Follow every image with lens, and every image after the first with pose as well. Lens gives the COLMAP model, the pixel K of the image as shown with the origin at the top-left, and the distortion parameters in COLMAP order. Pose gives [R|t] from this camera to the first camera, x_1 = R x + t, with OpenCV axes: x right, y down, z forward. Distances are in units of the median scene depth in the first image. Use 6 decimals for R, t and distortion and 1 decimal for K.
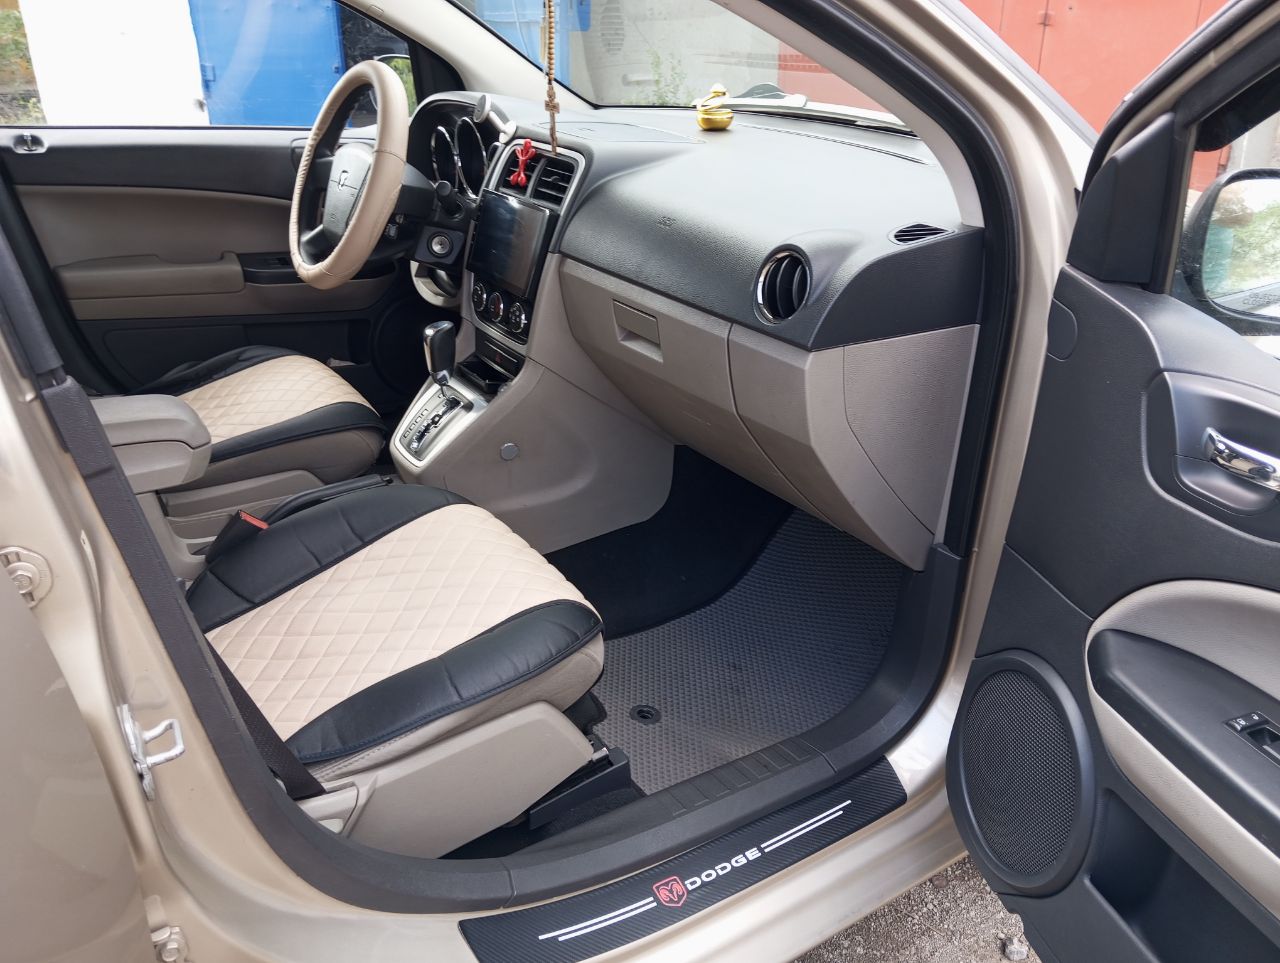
lens RADIAL K [[976.2, 0, 640.0], [0, 976.2, 481.5], [0, 0, 1]] dist [0.006369, -0.056972]
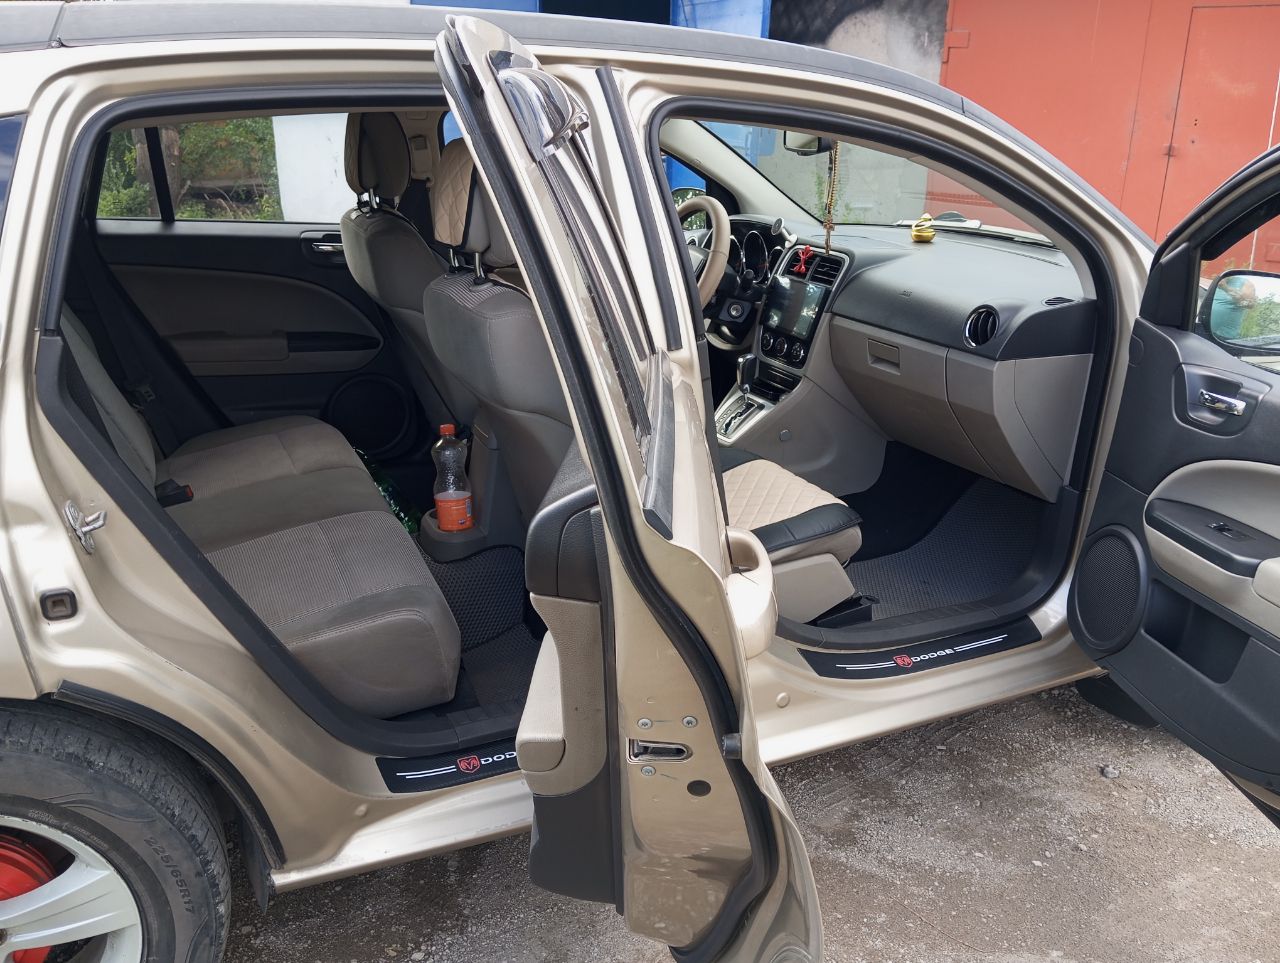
lens RADIAL K [[929.2, 0, 640.0], [0, 929.2, 481.5], [0, 0, 1]] dist [0.005005, -0.084214]
pose [[0.989365, 0.052915, -0.135485, -0.182628], [-0.064397, 0.994565, -0.081815, 0.209976], [0.130420, 0.089669, 0.987396, -0.601031]]
